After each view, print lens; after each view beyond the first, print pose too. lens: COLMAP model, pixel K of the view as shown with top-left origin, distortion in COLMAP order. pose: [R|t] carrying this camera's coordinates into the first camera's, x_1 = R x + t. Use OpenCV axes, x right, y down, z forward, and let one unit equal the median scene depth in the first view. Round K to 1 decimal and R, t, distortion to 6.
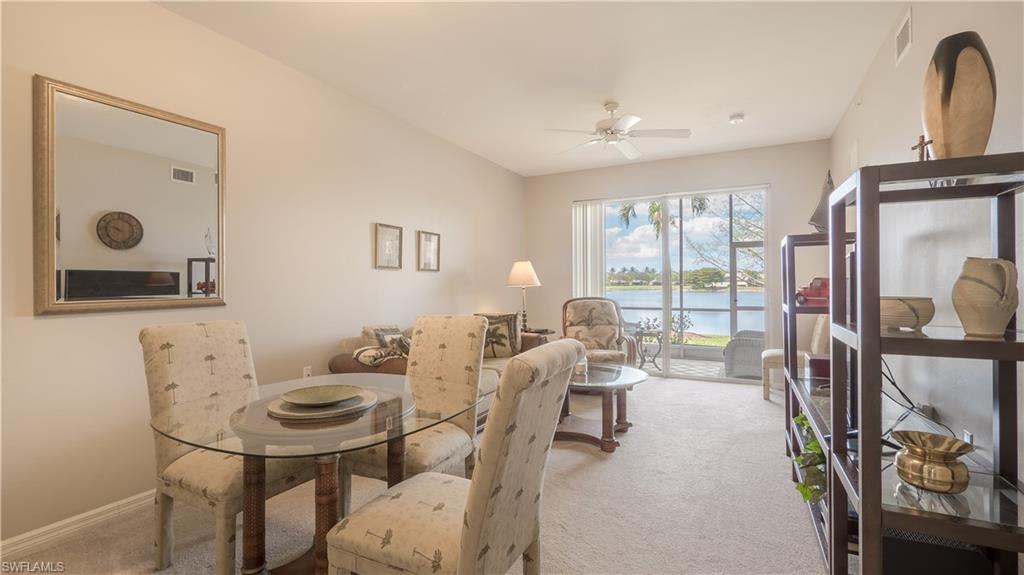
lens RADIAL K [[459.0, 0, 516.9], [0, 459.0, 289.4], [0, 0, 1]] dist [-0.003591, 0.000402]
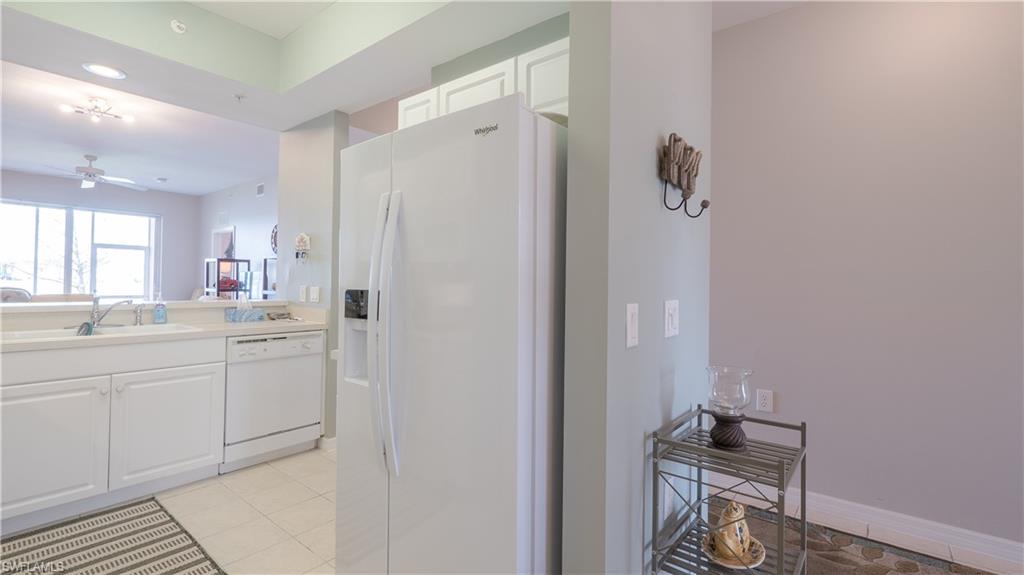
lens RADIAL K [[459.0, 0, 515.8], [0, 459.0, 279.4], [0, 0, 1]] dist [-0.003591, 0.000402]
pose [[0.187462, 0.023406, 0.981993, -0.889237], [-0.017655, 0.999635, -0.020456, -0.002129], [-0.982113, -0.013502, 0.187807, -0.573171]]
